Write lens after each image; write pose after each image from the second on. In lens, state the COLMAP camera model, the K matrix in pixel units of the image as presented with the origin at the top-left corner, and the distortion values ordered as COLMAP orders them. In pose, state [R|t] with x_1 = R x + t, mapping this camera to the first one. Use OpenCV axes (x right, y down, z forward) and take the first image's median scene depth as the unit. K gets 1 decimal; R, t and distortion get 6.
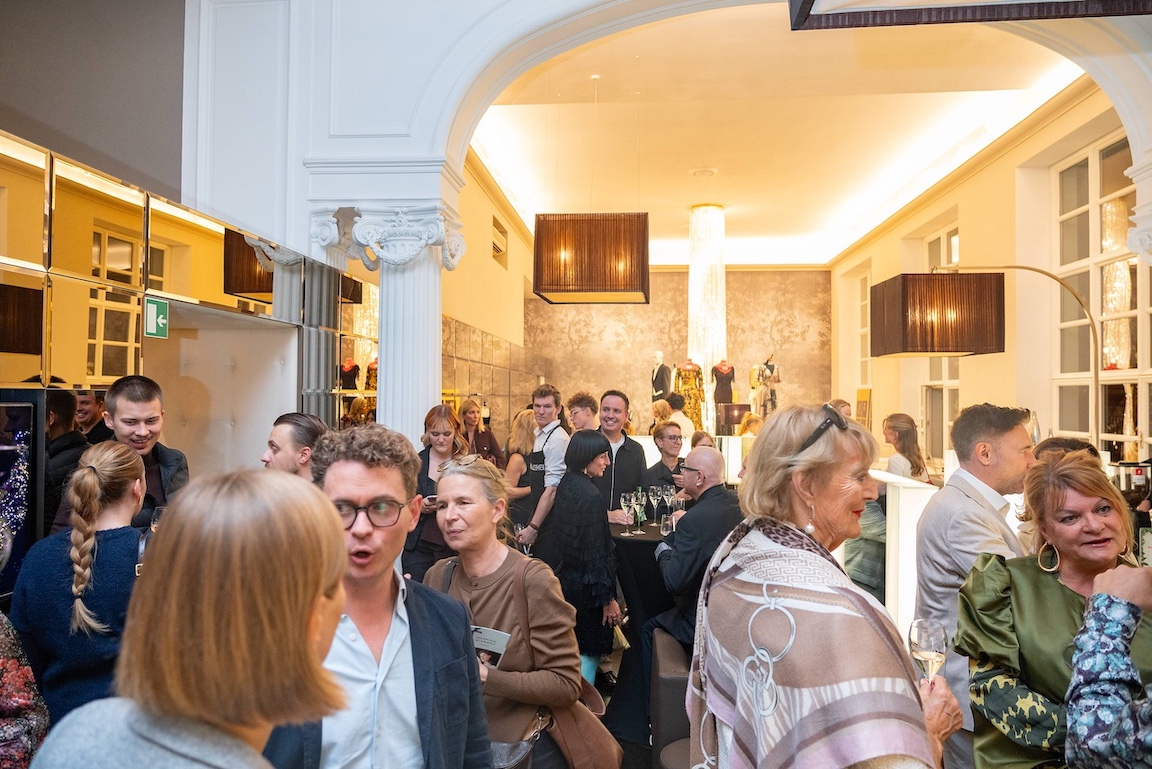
lens RADIAL K [[787.9, 0, 576.0], [0, 787.9, 384.5], [0, 0, 1]] dist [-0.021675, 0.002852]
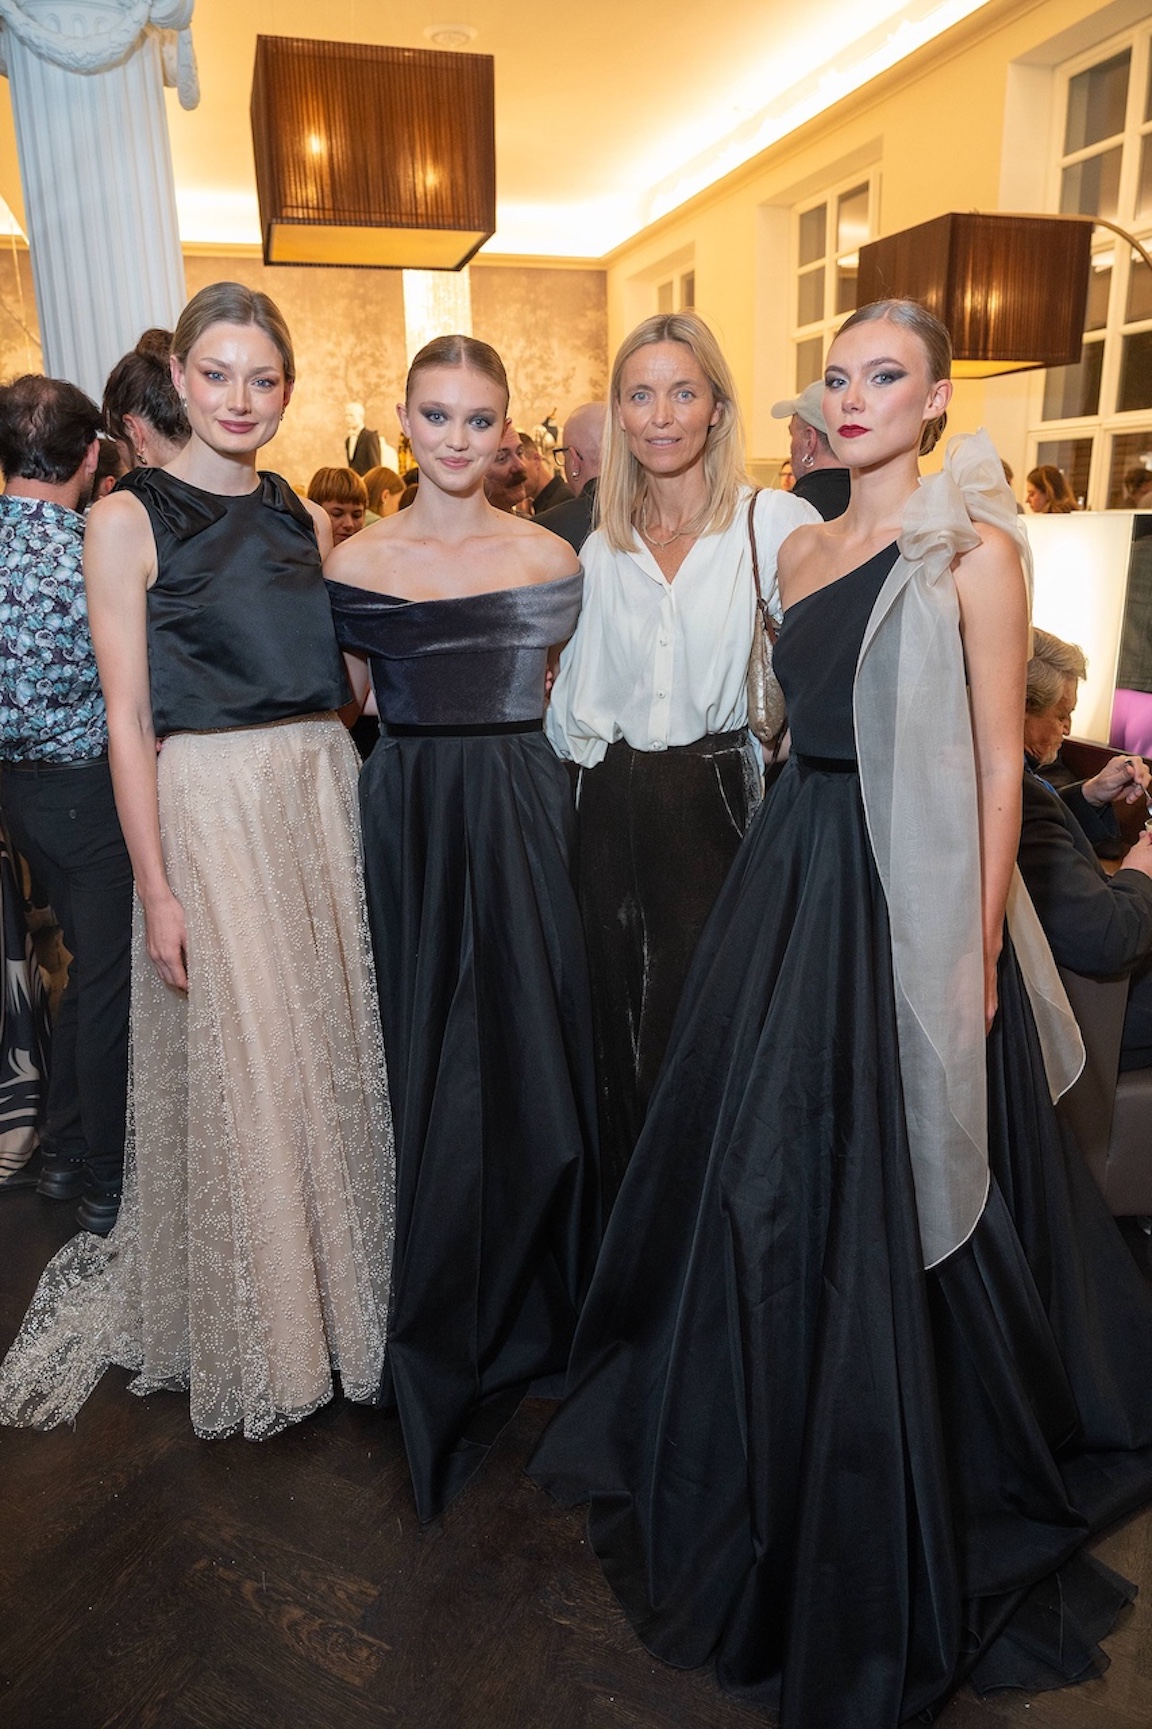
lens RADIAL K [[1182.5, 0, 588.9], [0, 1182.5, 874.8], [0, 0, 1]] dist [-0.021675, 0.002852]
pose [[0.925650, -0.132739, 0.354335, -0.090501], [0.018096, 0.950906, 0.308950, 0.022610], [-0.377949, -0.279567, 0.882608, 0.089551]]
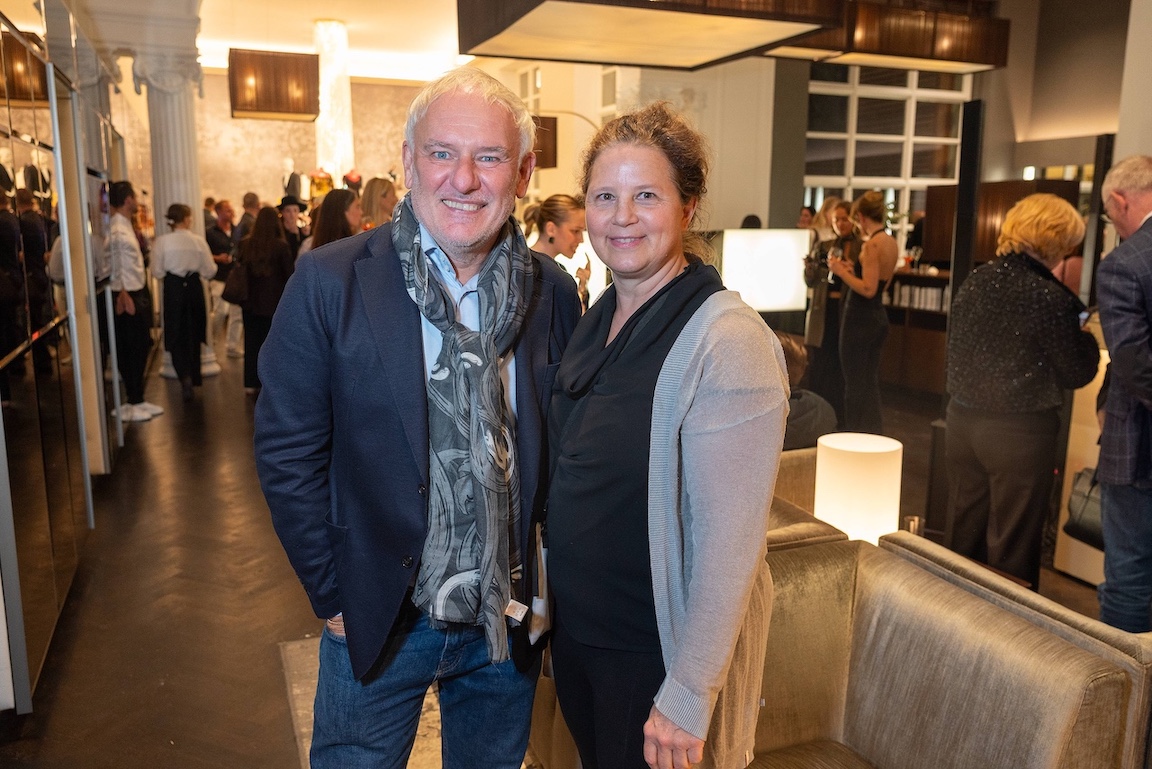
lens RADIAL K [[894.1, 0, 576.0], [0, 894.1, 384.5], [0, 0, 1]] dist [-0.000261, -0.001723]
pose [[0.890440, -0.082363, 0.447585, -0.121935], [-0.009781, 0.979796, 0.199758, 0.012029], [-0.454995, -0.182250, 0.871645, -0.307583]]
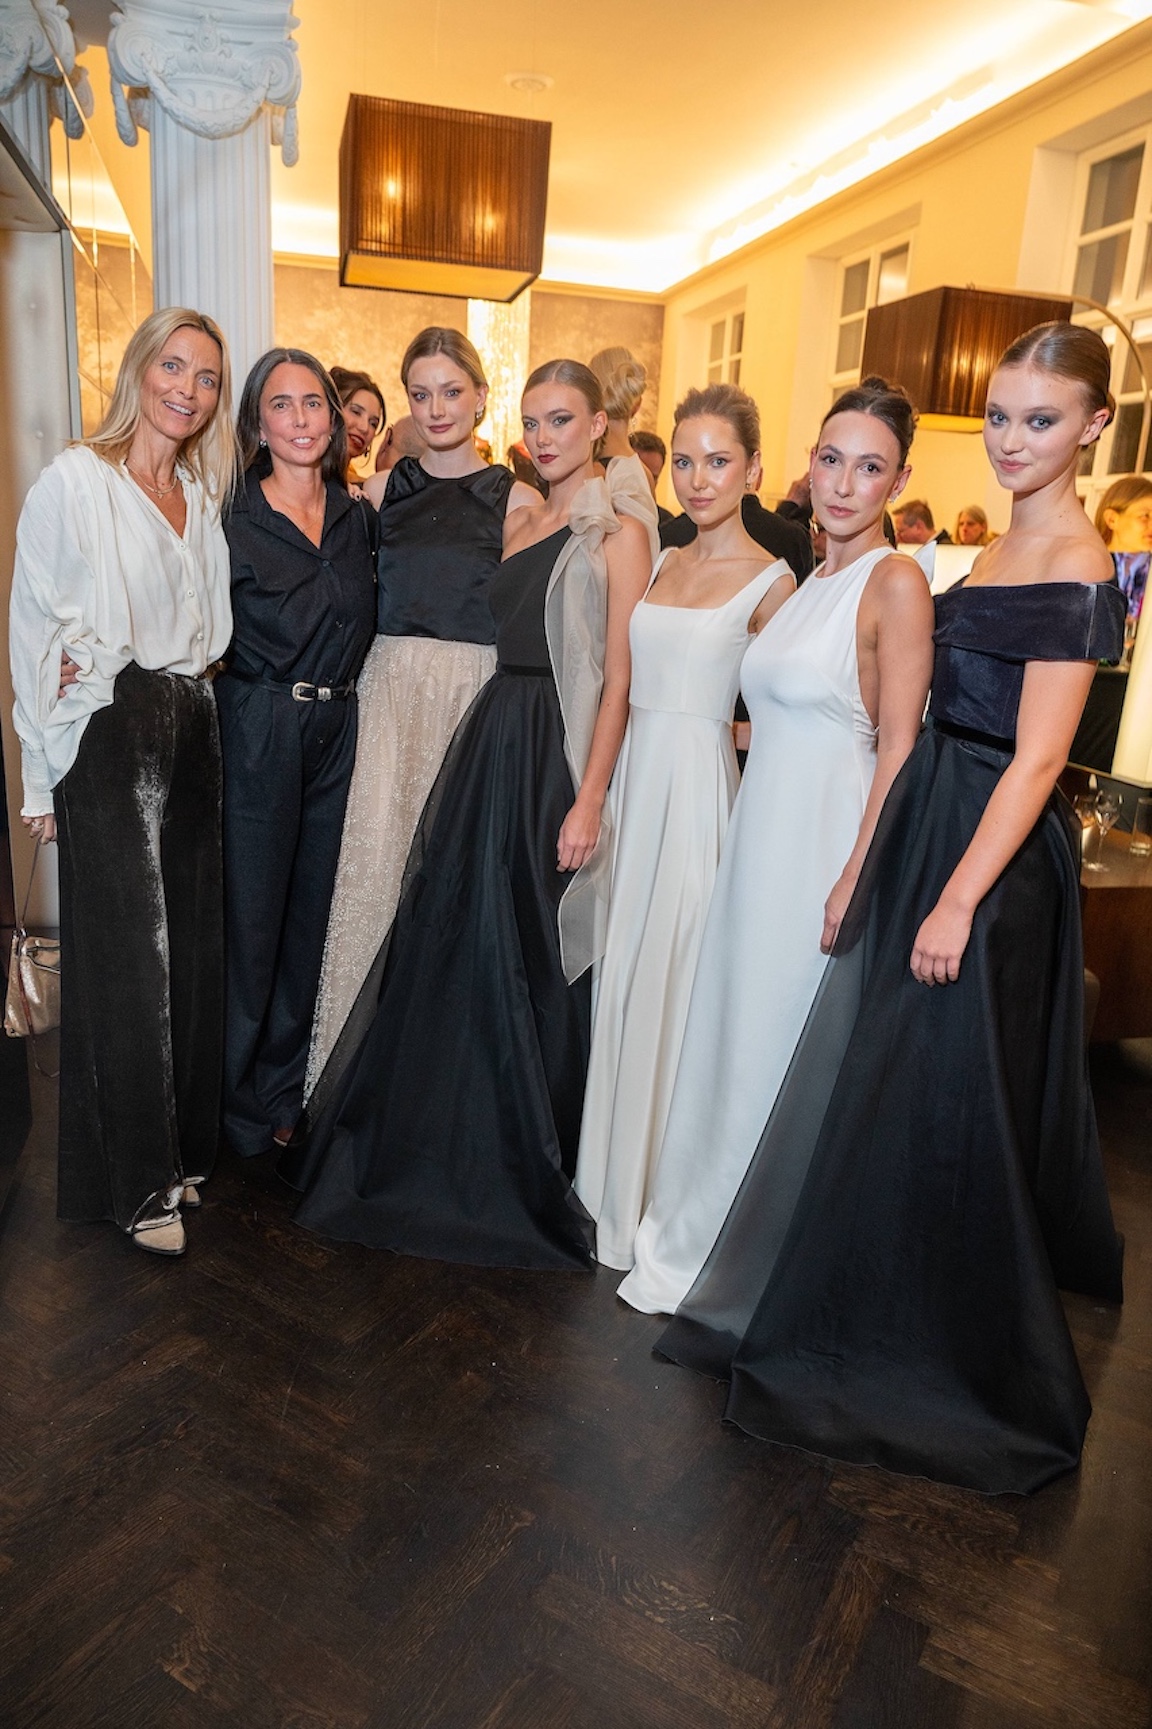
lens RADIAL K [[1191.9, 0, 578.4], [0, 1191.9, 896.8], [0, 0, 1]] dist [-0.020367, -0.001877]
pose [[0.943158, -0.049702, 0.328607, -0.099041], [-0.055911, 0.950933, 0.304302, 0.026951], [-0.327608, -0.305378, 0.894101, 0.027185]]
